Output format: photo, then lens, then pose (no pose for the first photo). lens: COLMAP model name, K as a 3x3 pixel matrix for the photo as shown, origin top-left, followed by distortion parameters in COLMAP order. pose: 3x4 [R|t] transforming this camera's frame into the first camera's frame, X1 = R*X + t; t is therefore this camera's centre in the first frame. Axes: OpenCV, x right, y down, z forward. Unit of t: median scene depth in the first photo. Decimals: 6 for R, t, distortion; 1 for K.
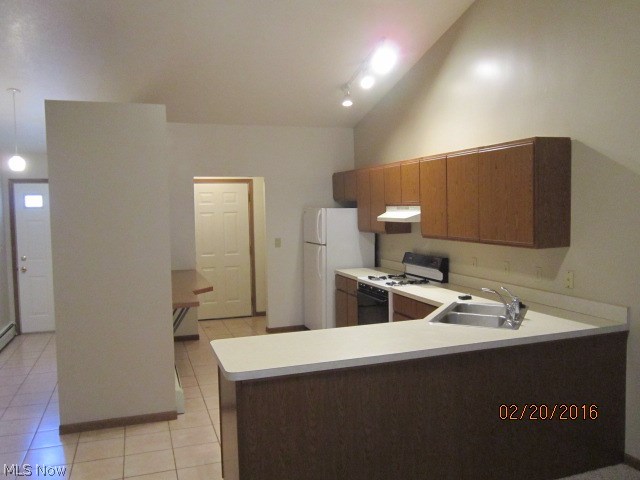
lens RADIAL K [[541.5, 0, 320.0], [0, 541.5, 240.0], [0, 0, 1]] dist [-0.008134, -0.002224]
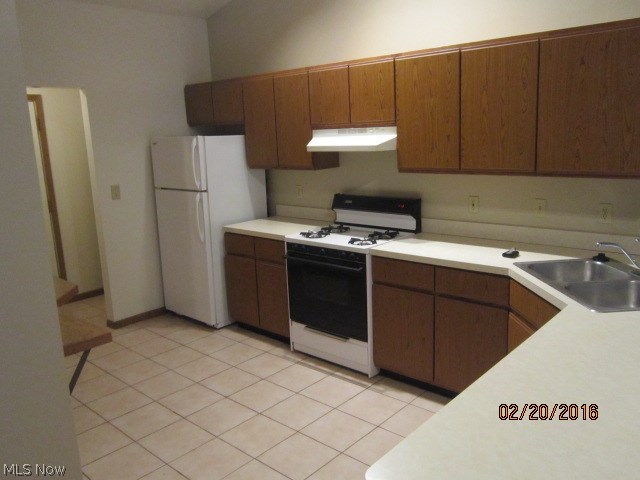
lens RADIAL K [[541.5, 0, 320.0], [0, 541.5, 240.0], [0, 0, 1]] dist [-0.008134, -0.002224]
pose [[0.876961, -0.111229, 0.467512, -0.214176], [0.053803, 0.989454, 0.134484, -0.015657], [-0.477541, -0.092784, 0.873697, 0.382831]]
